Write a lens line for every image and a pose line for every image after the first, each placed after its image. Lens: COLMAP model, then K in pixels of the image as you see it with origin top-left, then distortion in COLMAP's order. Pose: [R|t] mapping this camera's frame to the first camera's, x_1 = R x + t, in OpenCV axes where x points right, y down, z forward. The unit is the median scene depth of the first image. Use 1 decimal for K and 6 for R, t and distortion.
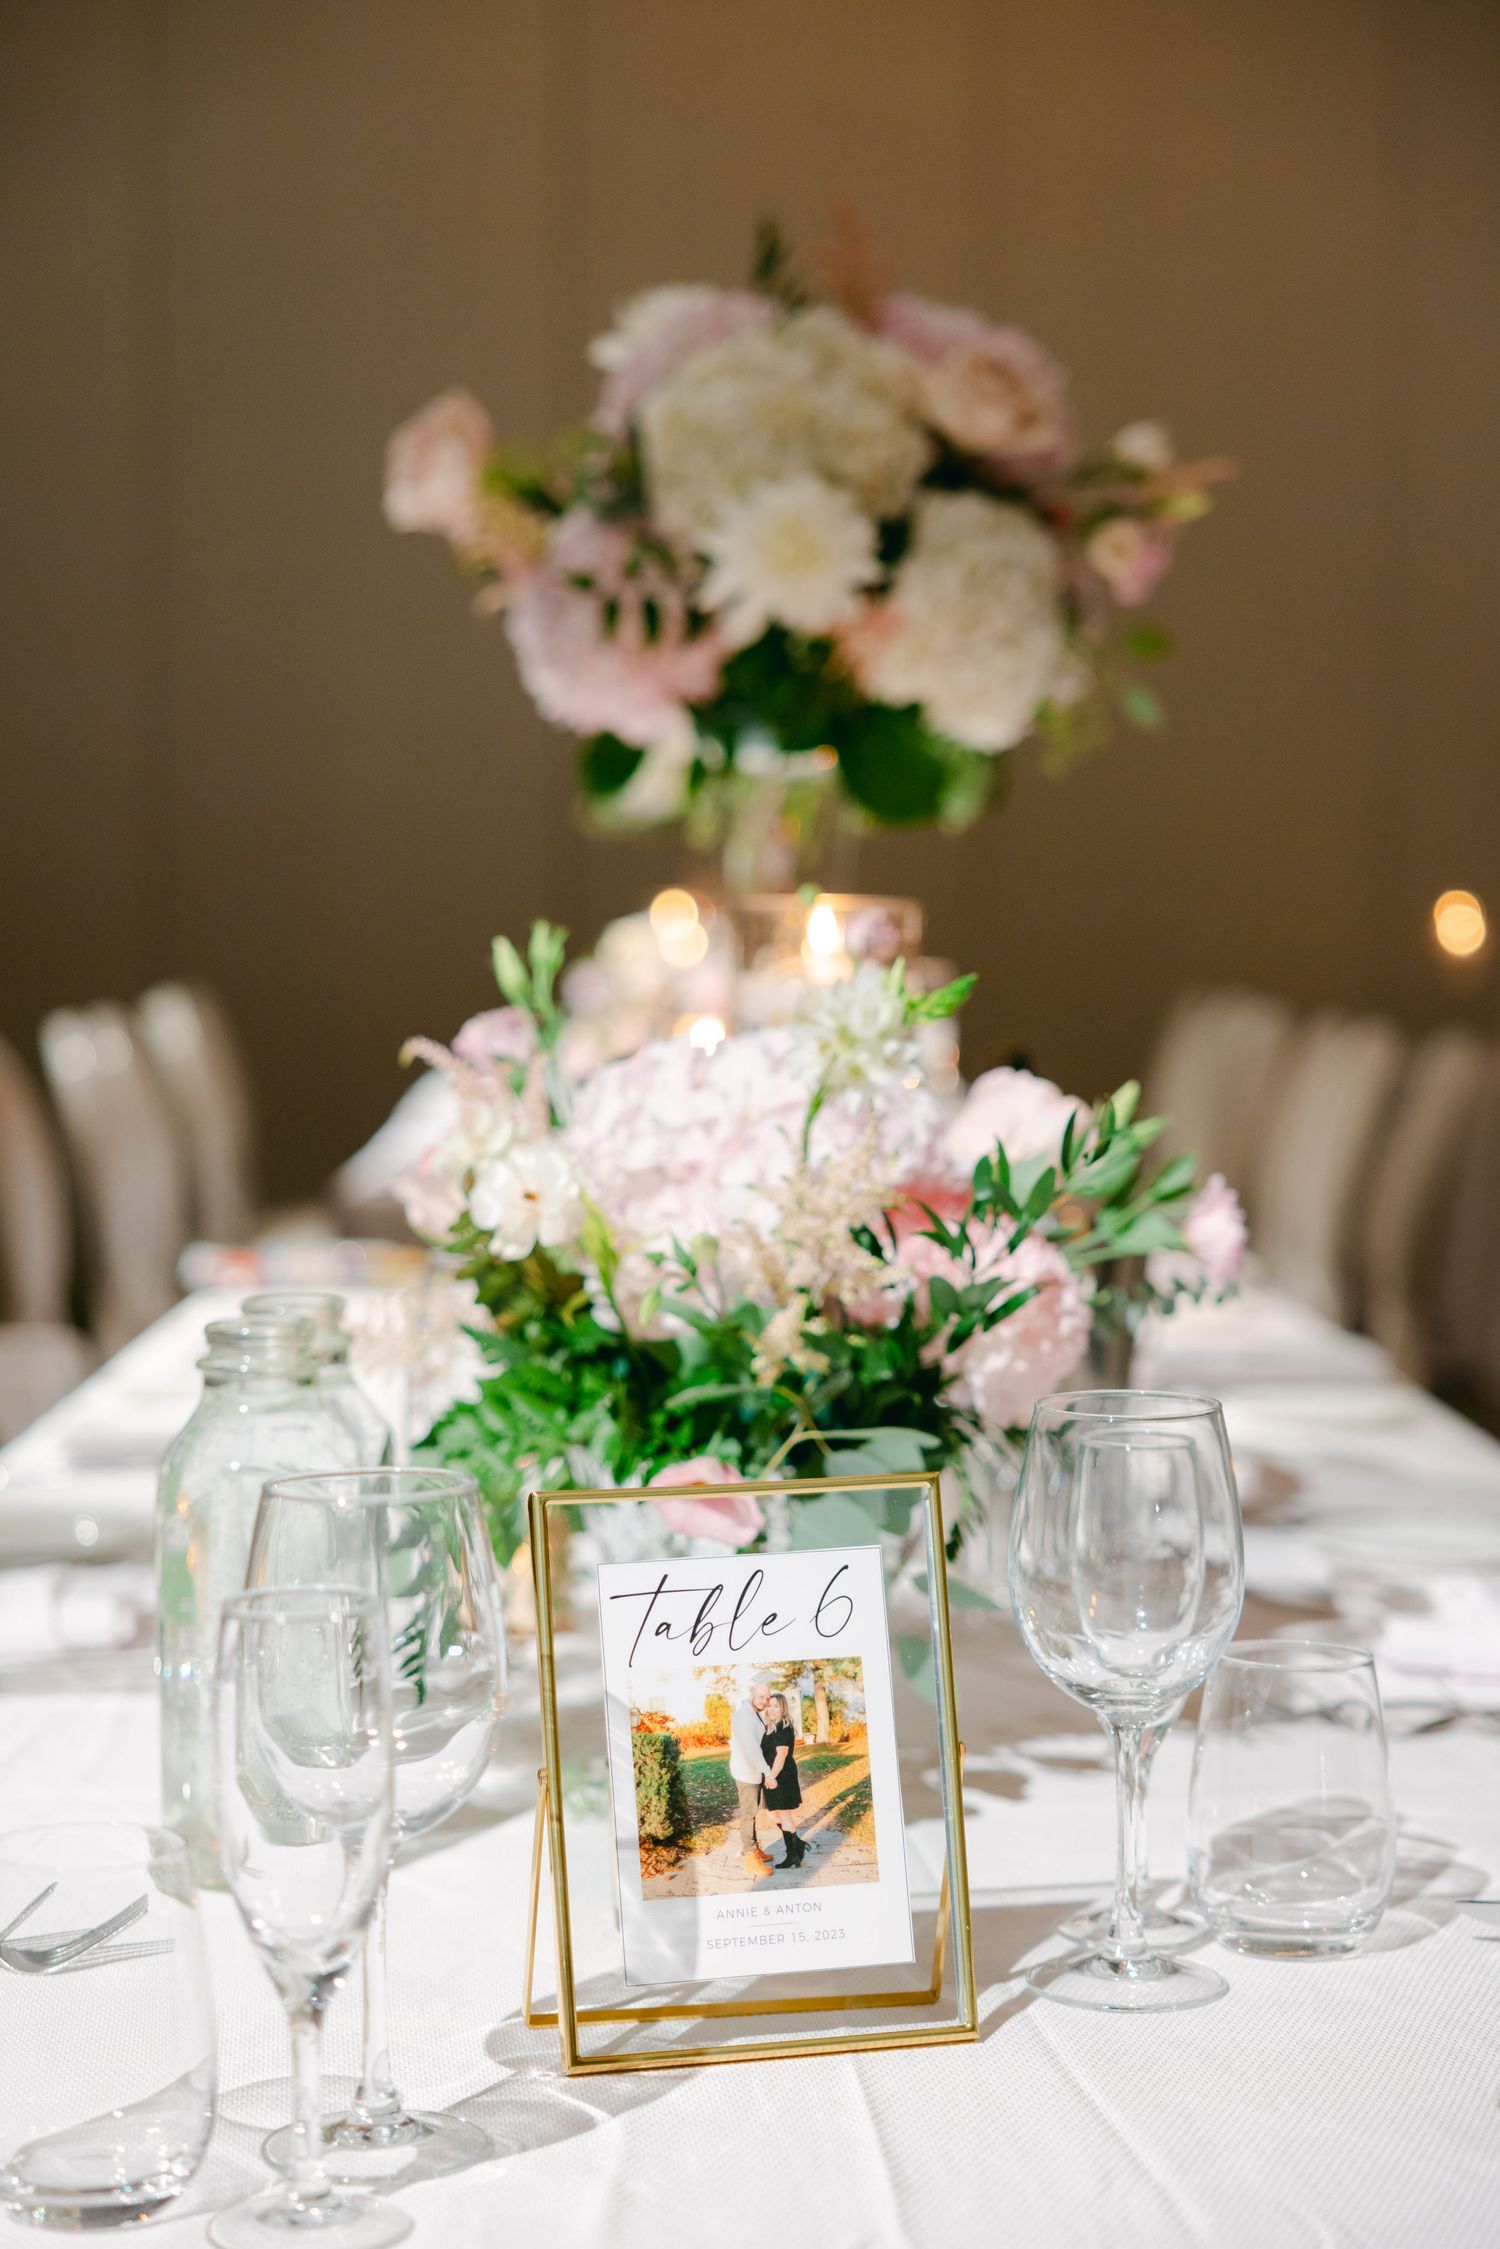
lens RADIAL K [[4064.8, 0, 750.0], [0, 4064.8, 1124.5], [0, 0, 1]] dist [0.029069, 0.028387]
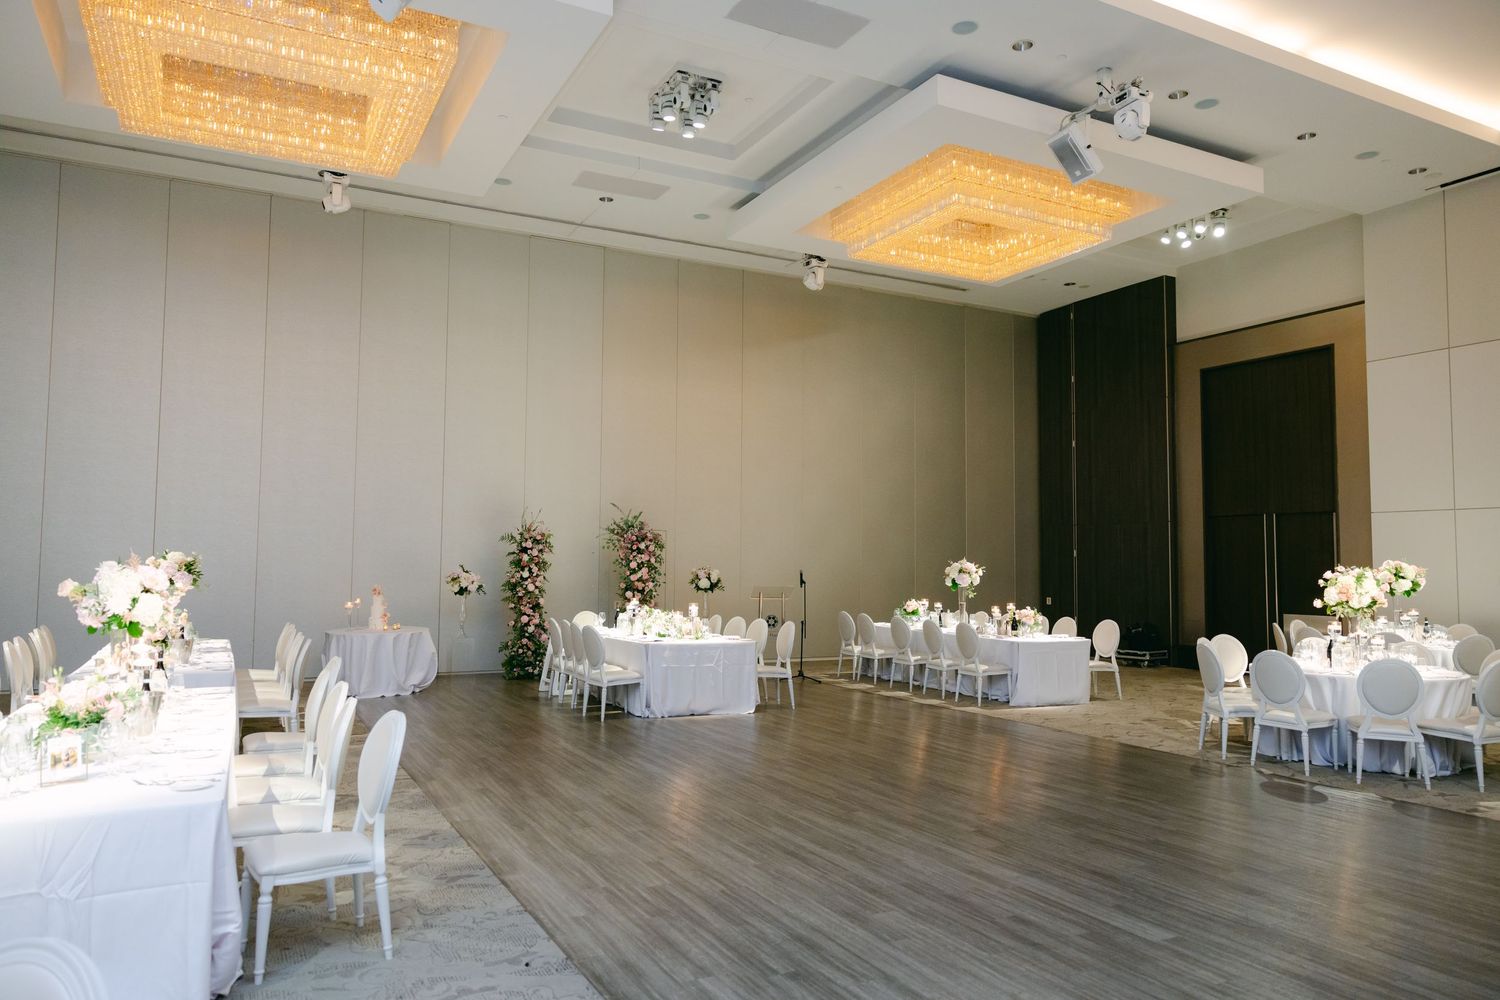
lens RADIAL K [[1002.3, 0, 750.0], [0, 1002.3, 500.0], [0, 0, 1]] dist [0.003891, -0.000906]
pose [[0.897610, 0.038981, 0.439064, 0.361851], [0.014104, 0.993032, -0.116997, -0.149822], [-0.440566, 0.111211, 0.890805, -1.851527]]
